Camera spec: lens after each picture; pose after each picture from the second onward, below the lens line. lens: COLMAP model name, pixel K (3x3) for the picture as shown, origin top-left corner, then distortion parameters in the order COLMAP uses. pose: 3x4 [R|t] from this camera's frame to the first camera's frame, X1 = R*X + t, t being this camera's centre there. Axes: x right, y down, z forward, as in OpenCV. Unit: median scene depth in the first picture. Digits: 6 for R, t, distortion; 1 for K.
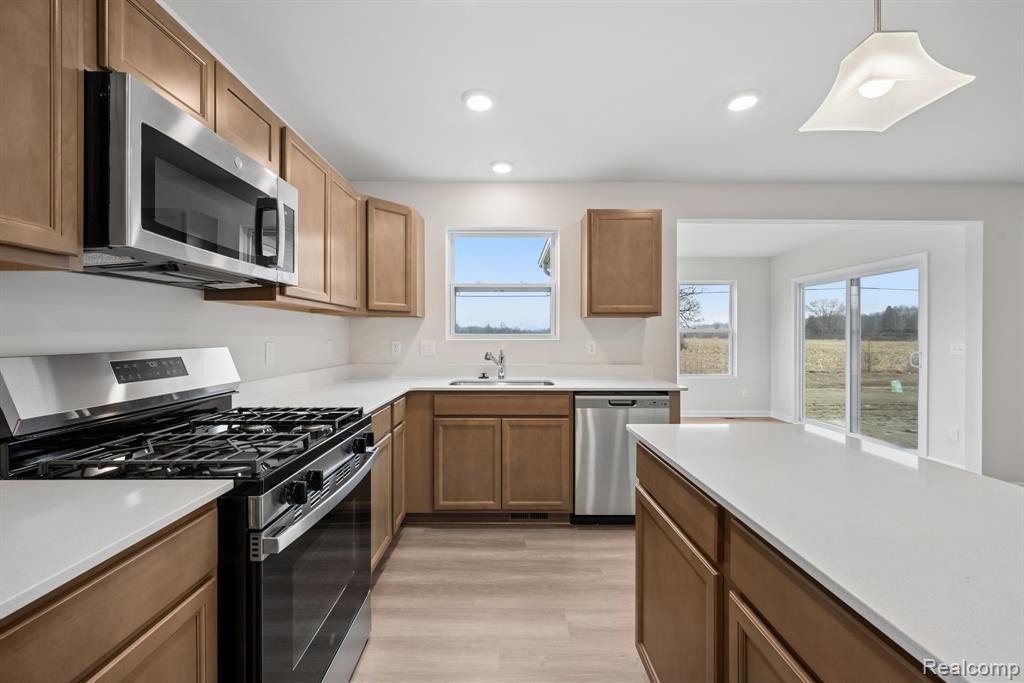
lens RADIAL K [[406.6, 0, 508.5], [0, 406.6, 332.5], [0, 0, 1]] dist [-0.000715, -0.000031]
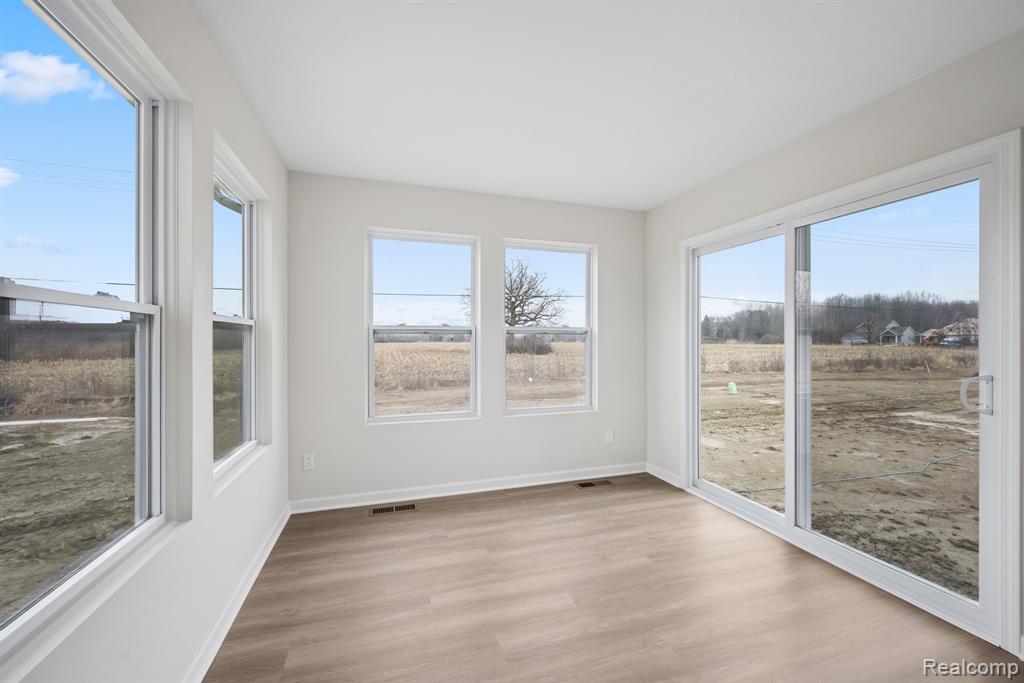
lens RADIAL K [[406.4, 0, 502.7], [0, 406.4, 340.3], [0, 0, 1]] dist [0.000277, 0.000046]
pose [[0.959287, -0.002414, 0.282422, 0.256134], [0.000106, 0.999966, 0.008189, 0.006019], [-0.282432, -0.007826, 0.959255, 0.459410]]
